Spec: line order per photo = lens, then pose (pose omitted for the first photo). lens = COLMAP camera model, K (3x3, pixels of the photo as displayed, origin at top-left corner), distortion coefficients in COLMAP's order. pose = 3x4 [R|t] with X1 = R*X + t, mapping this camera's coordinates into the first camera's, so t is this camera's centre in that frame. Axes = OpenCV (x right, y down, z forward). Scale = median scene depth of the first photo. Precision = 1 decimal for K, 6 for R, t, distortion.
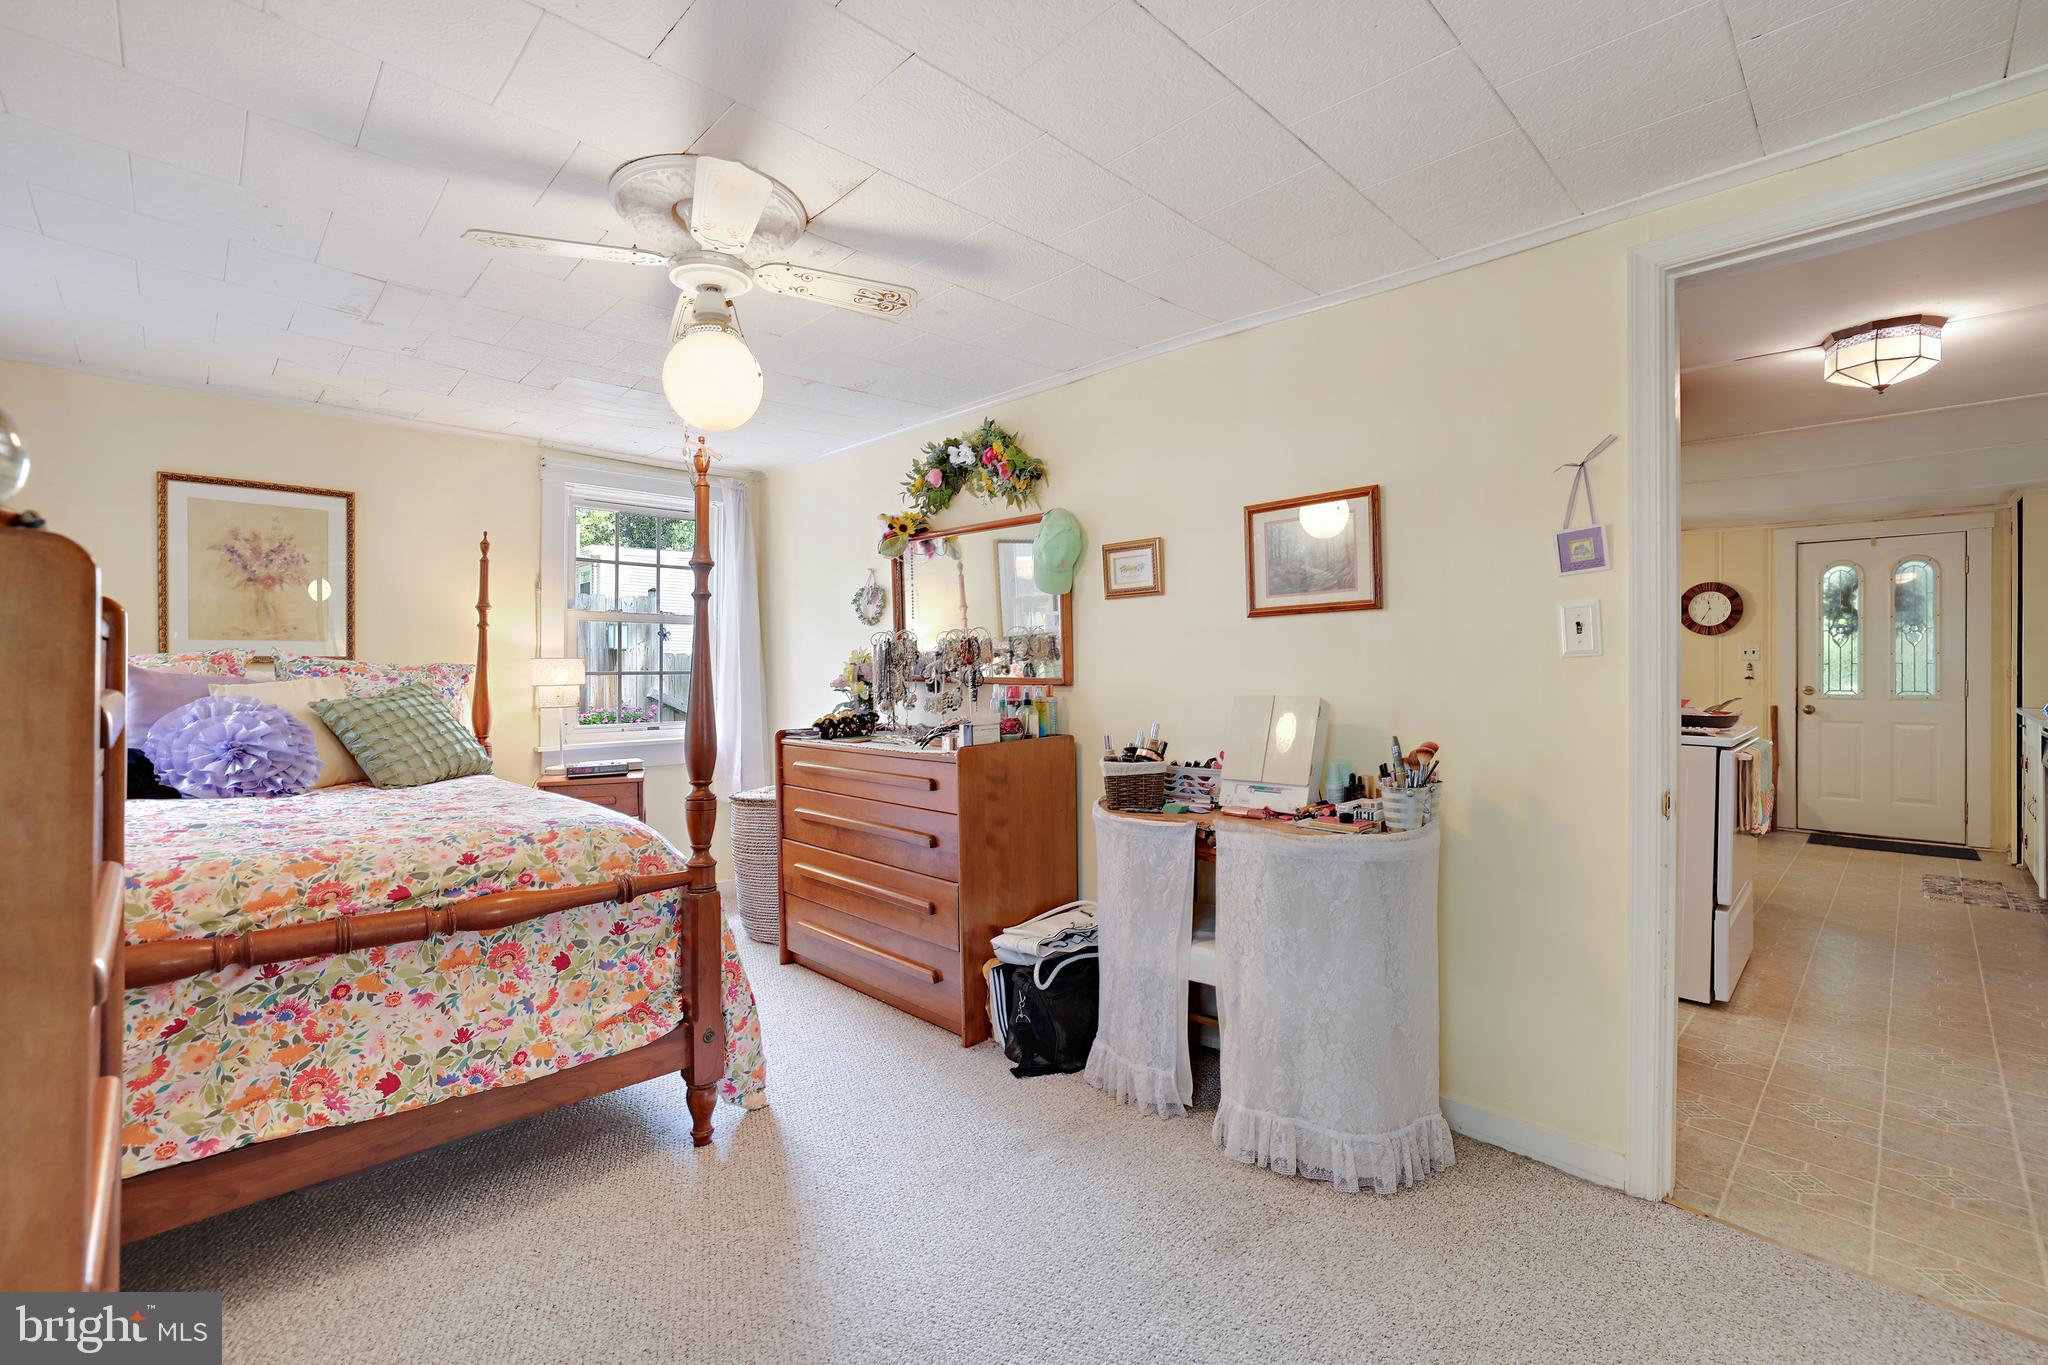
lens RADIAL K [[873.3, 0, 1016.8], [0, 873.3, 657.5], [0, 0, 1]] dist [-0.030005, 0.012471]
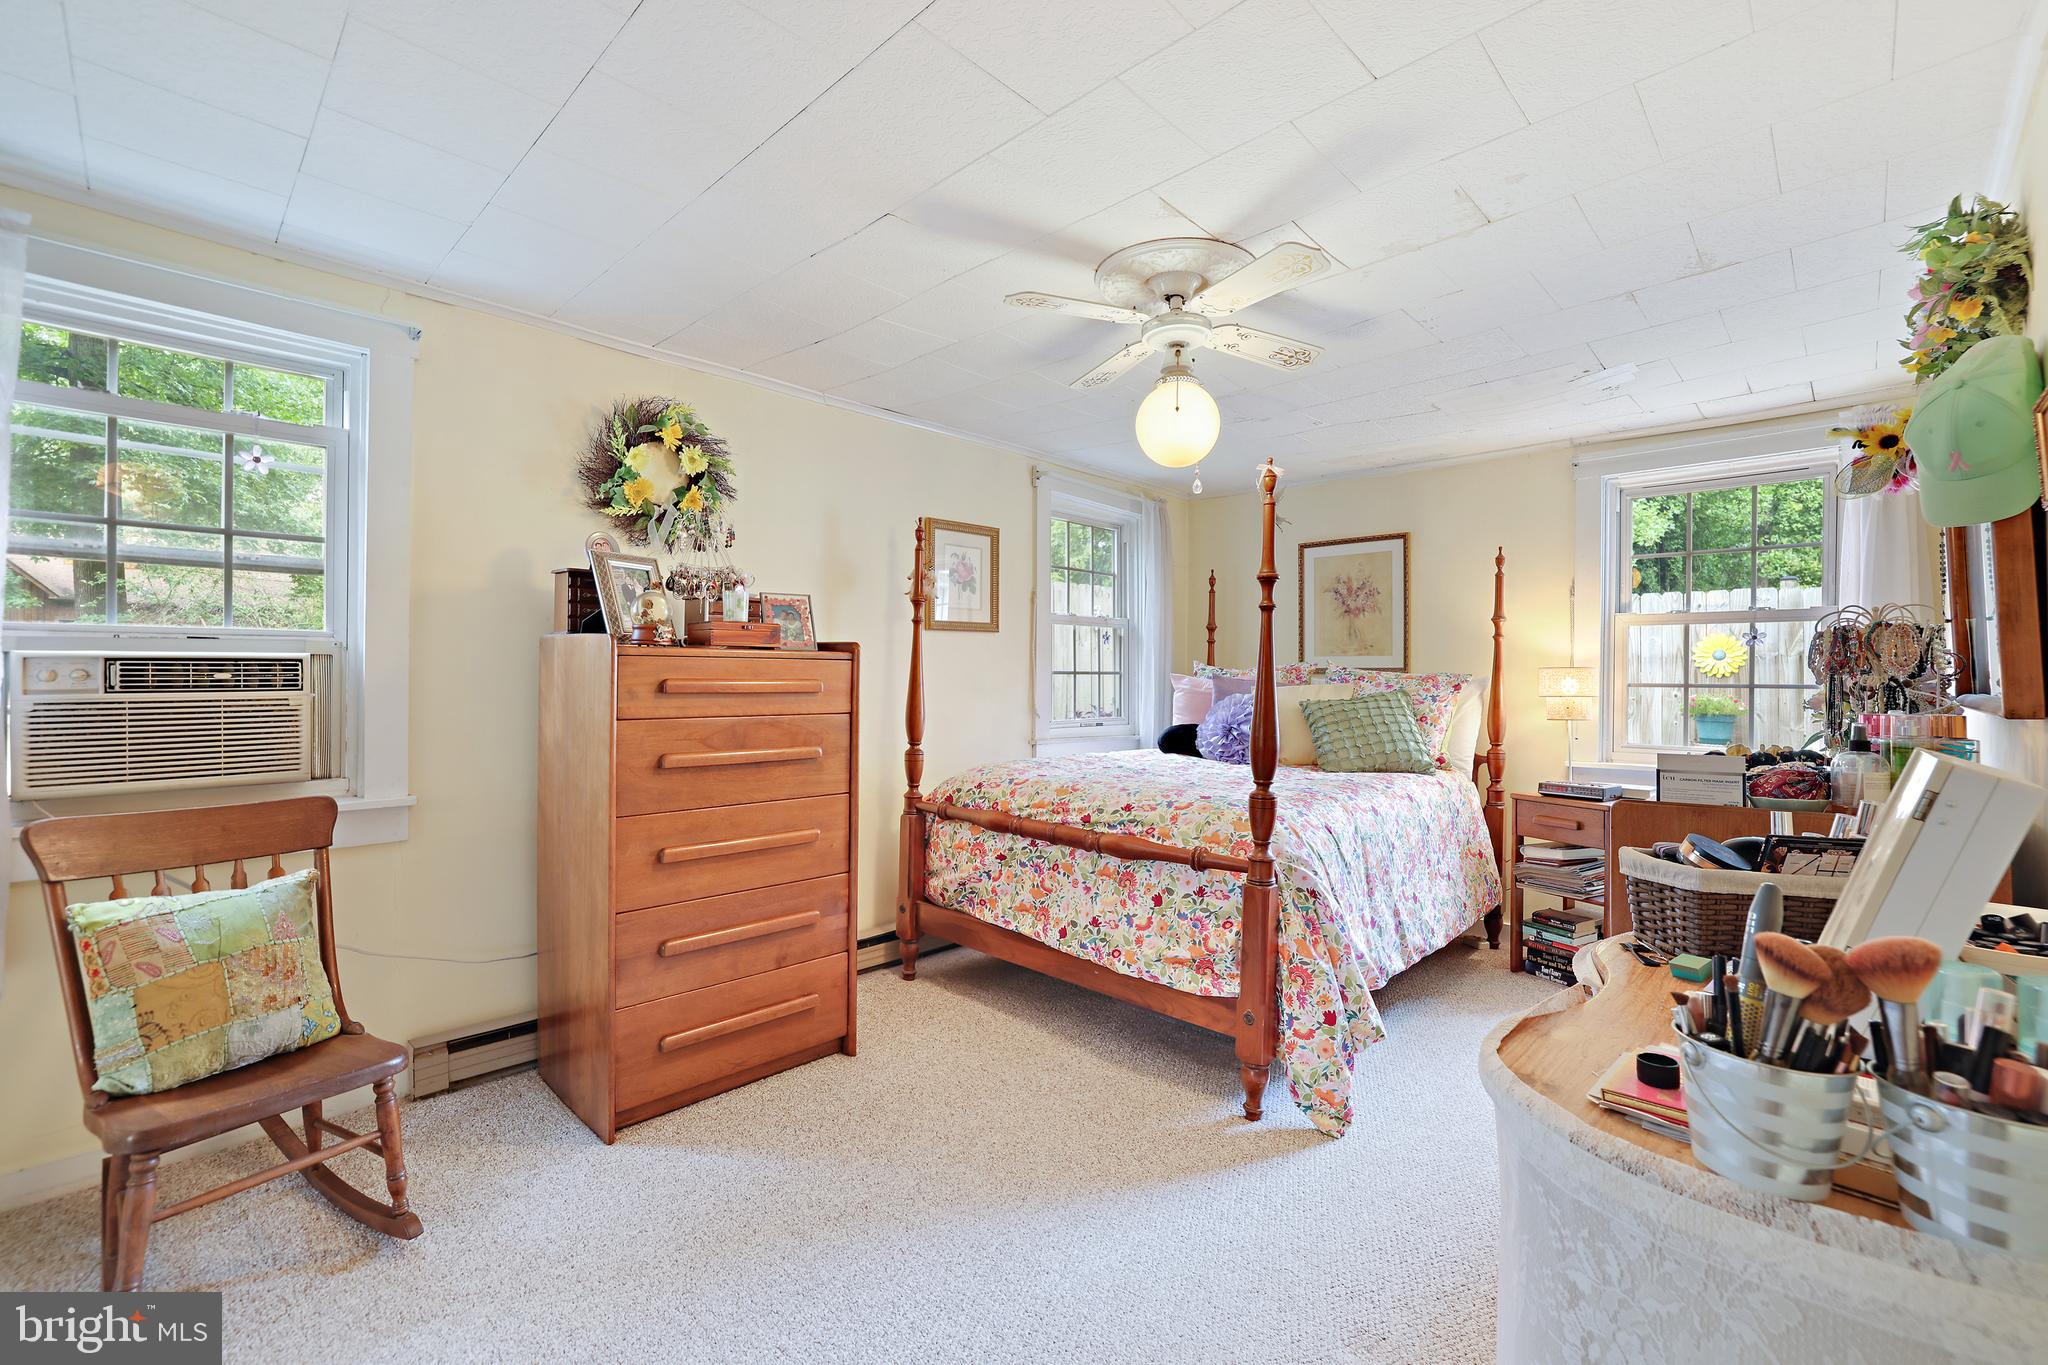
lens RADIAL K [[873.3, 0, 1016.8], [0, 873.3, 657.5], [0, 0, 1]] dist [-0.030005, 0.012471]
pose [[0.040401, -0.018973, -0.999003, 0.796393], [0.002918, 0.999818, -0.018871, 0.011363], [0.999179, -0.002152, 0.040449, 0.749684]]
